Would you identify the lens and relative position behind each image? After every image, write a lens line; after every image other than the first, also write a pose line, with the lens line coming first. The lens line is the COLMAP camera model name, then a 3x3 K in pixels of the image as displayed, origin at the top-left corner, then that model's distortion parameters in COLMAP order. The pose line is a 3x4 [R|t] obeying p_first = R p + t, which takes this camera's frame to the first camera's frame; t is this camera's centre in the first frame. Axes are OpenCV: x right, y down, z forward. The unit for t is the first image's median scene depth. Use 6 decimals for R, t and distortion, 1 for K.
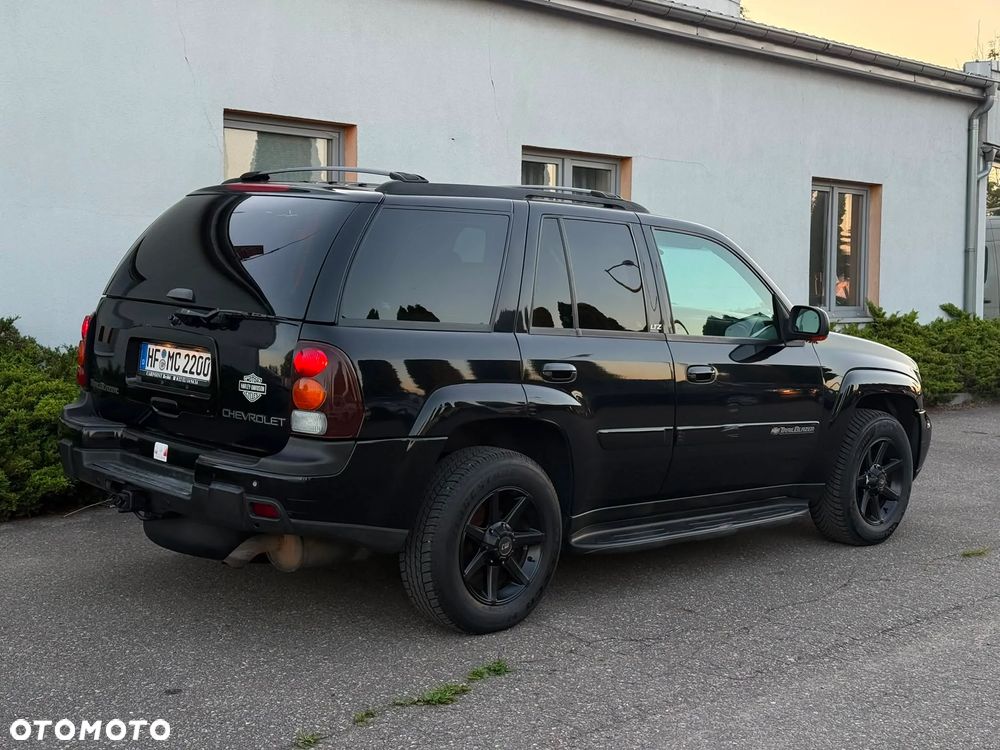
lens RADIAL K [[1383.1, 0, 487.3], [0, 1383.1, 392.4], [0, 0, 1]] dist [0.107378, 0.000000]
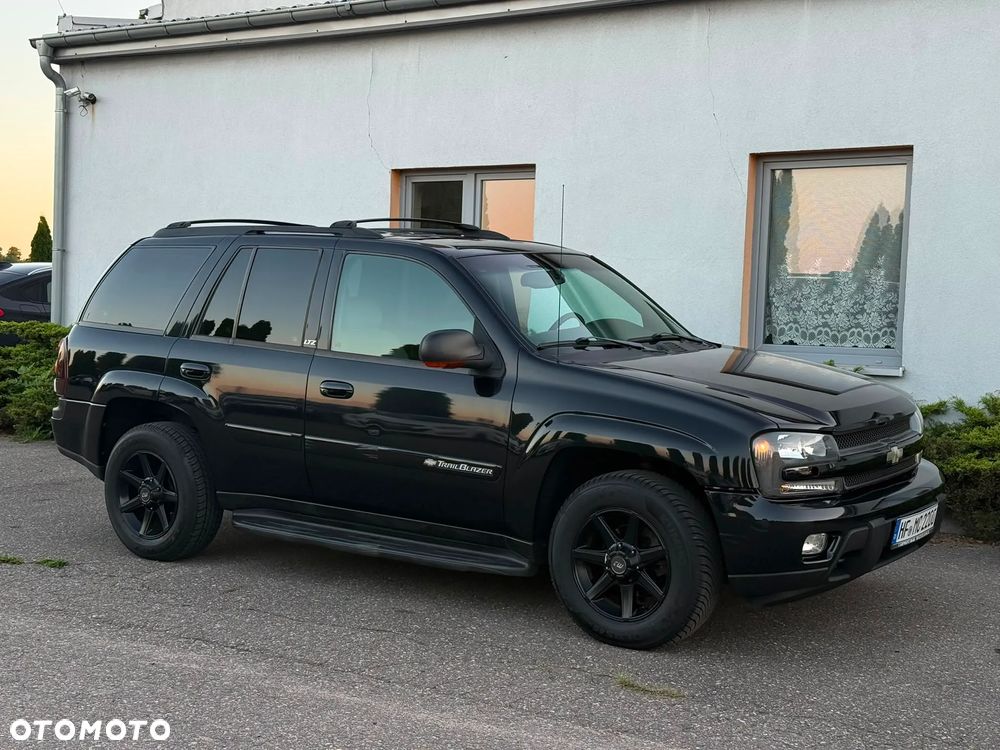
lens RADIAL K [[1383.1, 0, 493.7], [0, 1383.1, 384.7], [0, 0, 1]] dist [0.107378, 0.000000]
pose [[0.175320, 0.047336, -0.983373, 1.390420], [-0.099557, 0.994576, 0.030126, -0.069909], [0.979465, 0.092620, 0.179082, 1.072027]]
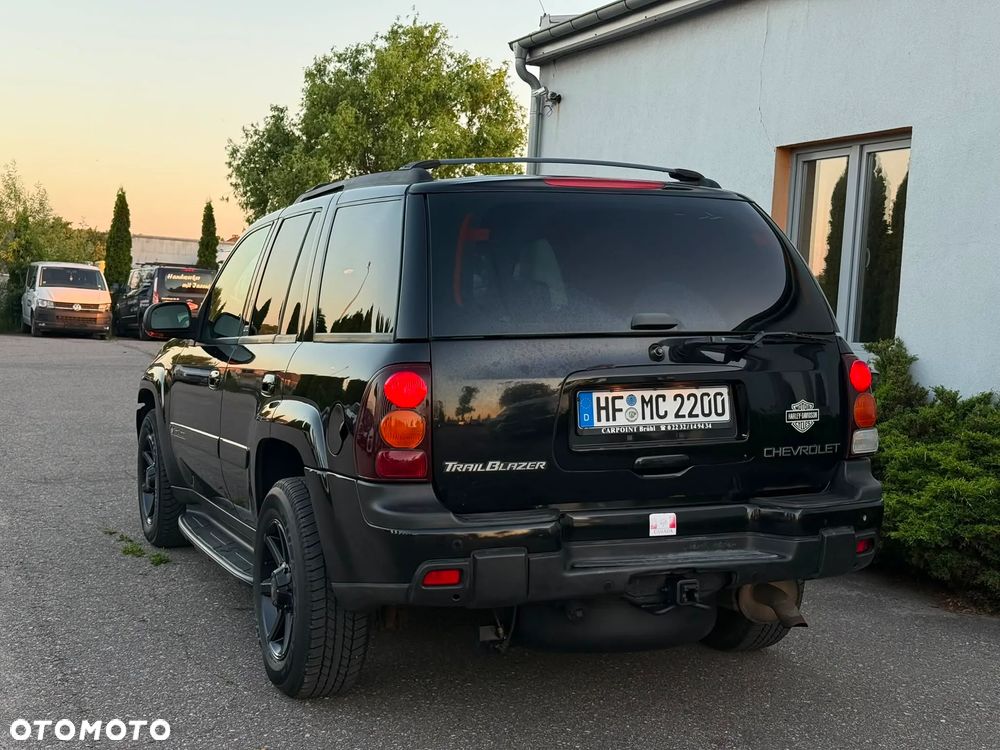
lens RADIAL K [[1401.9, 0, 502.4], [0, 1401.9, 371.4], [0, 0, 1]] dist [0.128724, 0.000000]
pose [[0.369909, -0.110347, 0.922492, -0.967221], [0.112711, 0.990918, 0.073336, -0.107923], [-0.922206, 0.076847, 0.378987, 0.768288]]
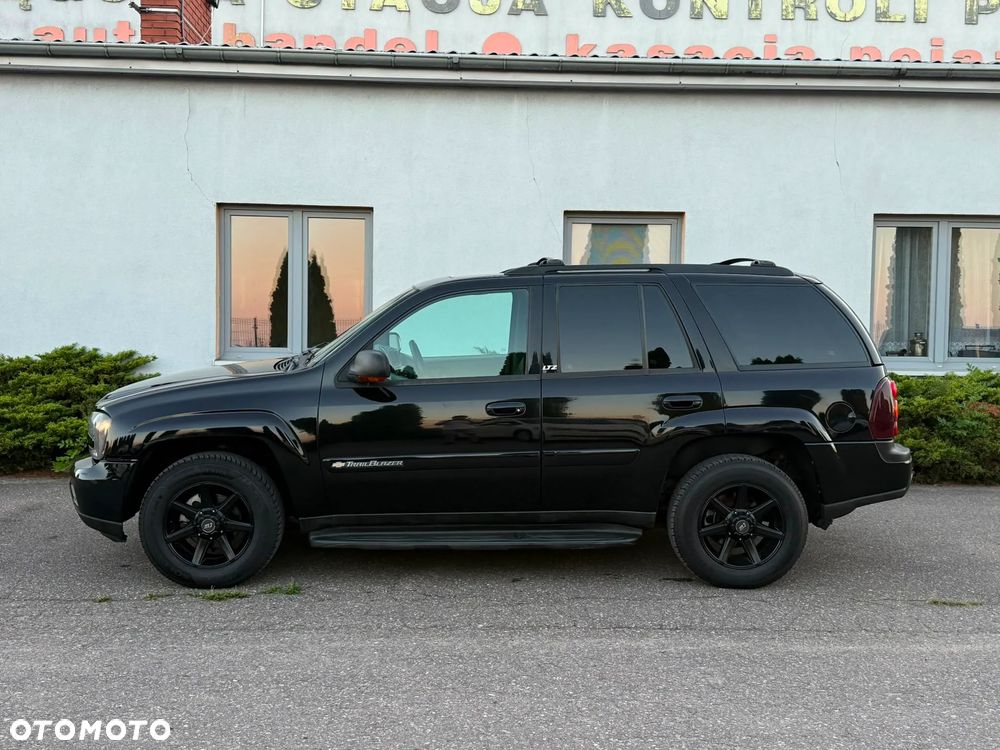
lens RADIAL K [[1087.7, 0, 496.1], [0, 1087.7, 383.6], [0, 0, 1]] dist [0.083627, 0.000000]
pose [[0.728146, 0.033536, -0.684601, 0.881801], [-0.057321, 0.998283, -0.012065, -0.018469], [0.683021, 0.048027, 0.728818, 0.262727]]
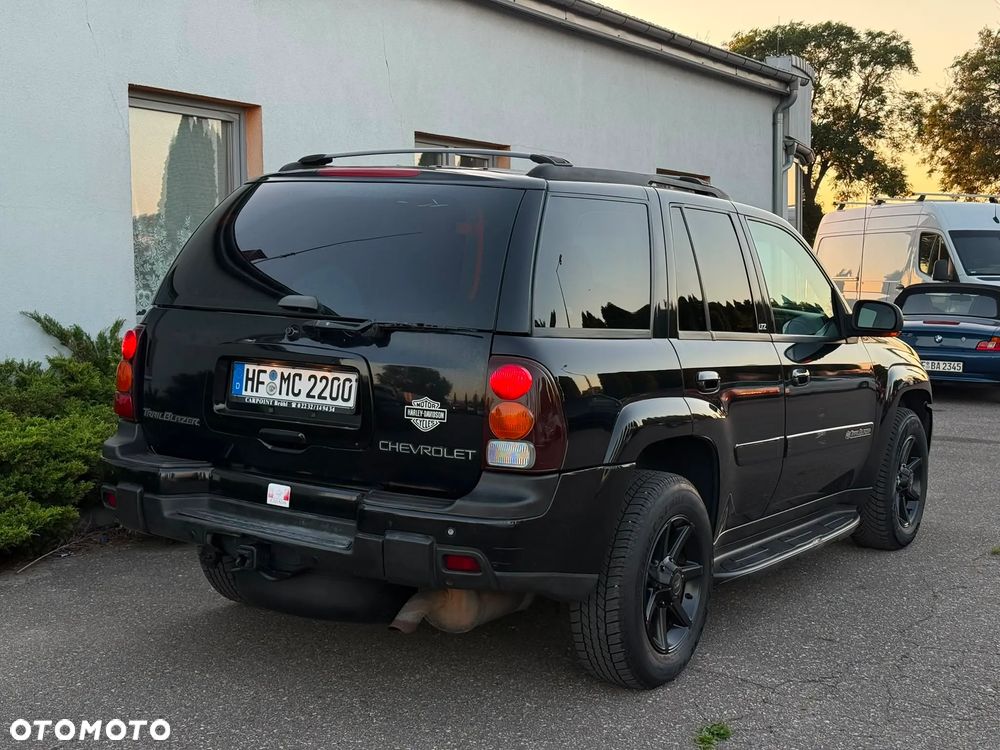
lens RADIAL K [[1383.1, 0, 481.6], [0, 1383.1, 390.8], [0, 0, 1]] dist [0.107378, 0.000000]
pose [[0.974995, -0.033764, 0.219648, -0.291335], [0.033012, 0.999430, 0.007098, -0.020301], [-0.219762, 0.000330, 0.975553, 0.175362]]
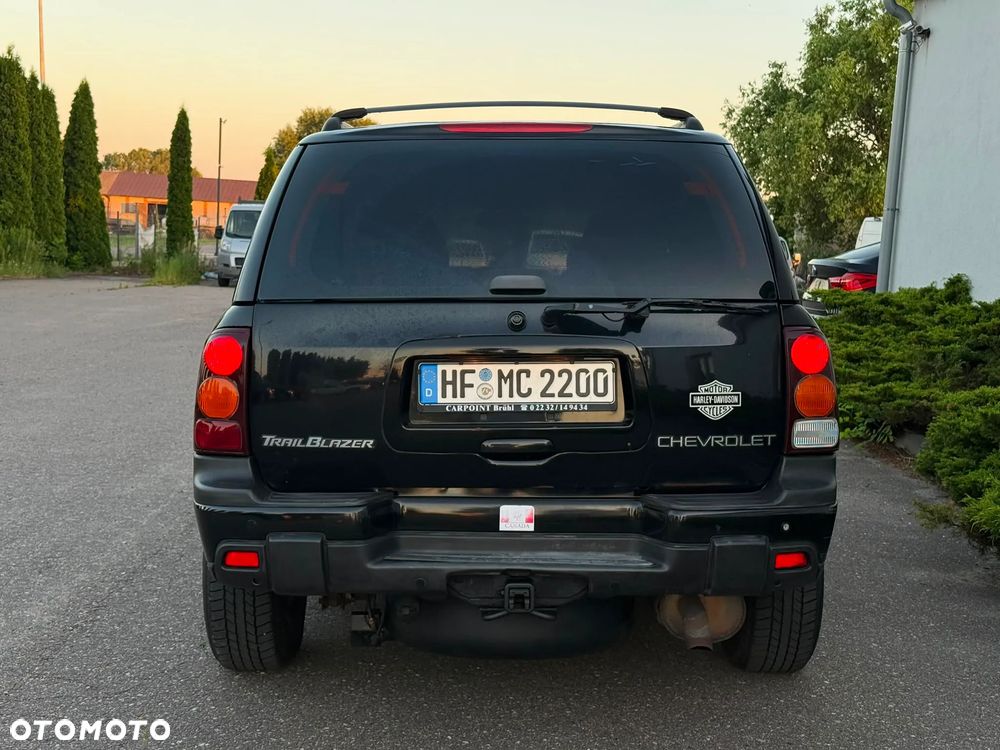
lens RADIAL K [[1401.9, 0, 500.6], [0, 1401.9, 371.9], [0, 0, 1]] dist [0.128724, 0.000000]
pose [[0.696498, -0.118419, 0.707720, -0.704832], [0.112264, 0.992126, 0.055524, -0.065820], [-0.708722, 0.040779, 0.704308, 0.515021]]
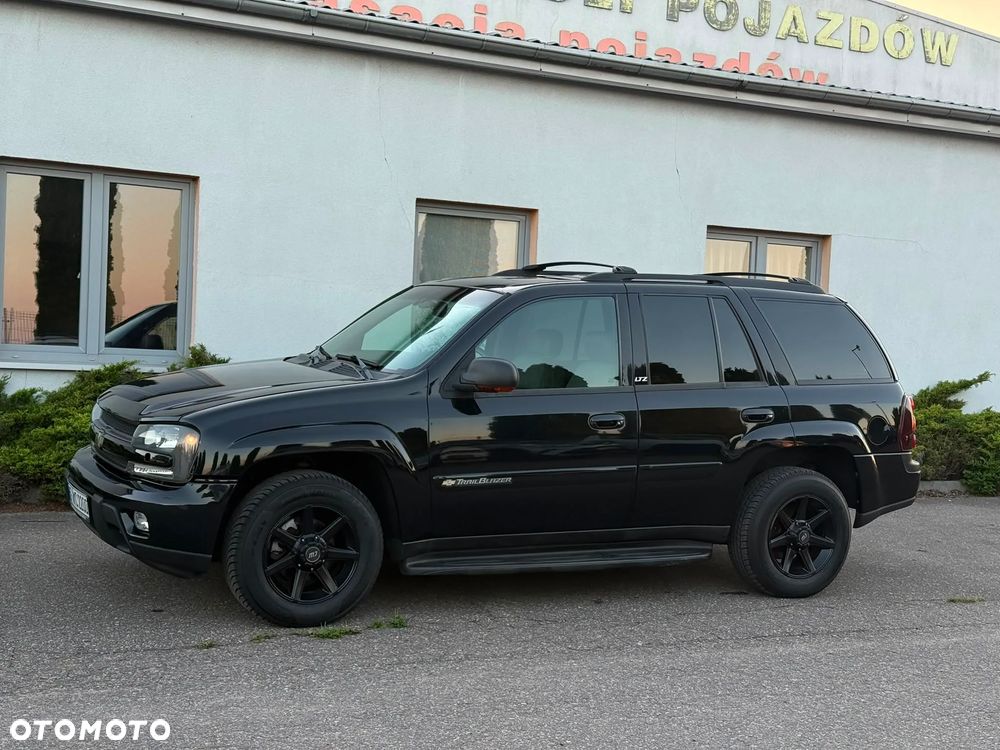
lens RADIAL K [[1383.1, 0, 500.2], [0, 1383.1, 383.9], [0, 0, 1]] dist [0.107378, 0.000000]
pose [[0.946961, 0.038878, -0.318988, 0.473842], [-0.056623, 0.997310, -0.046543, 0.024167], [0.316321, 0.062136, 0.946615, -0.222414]]
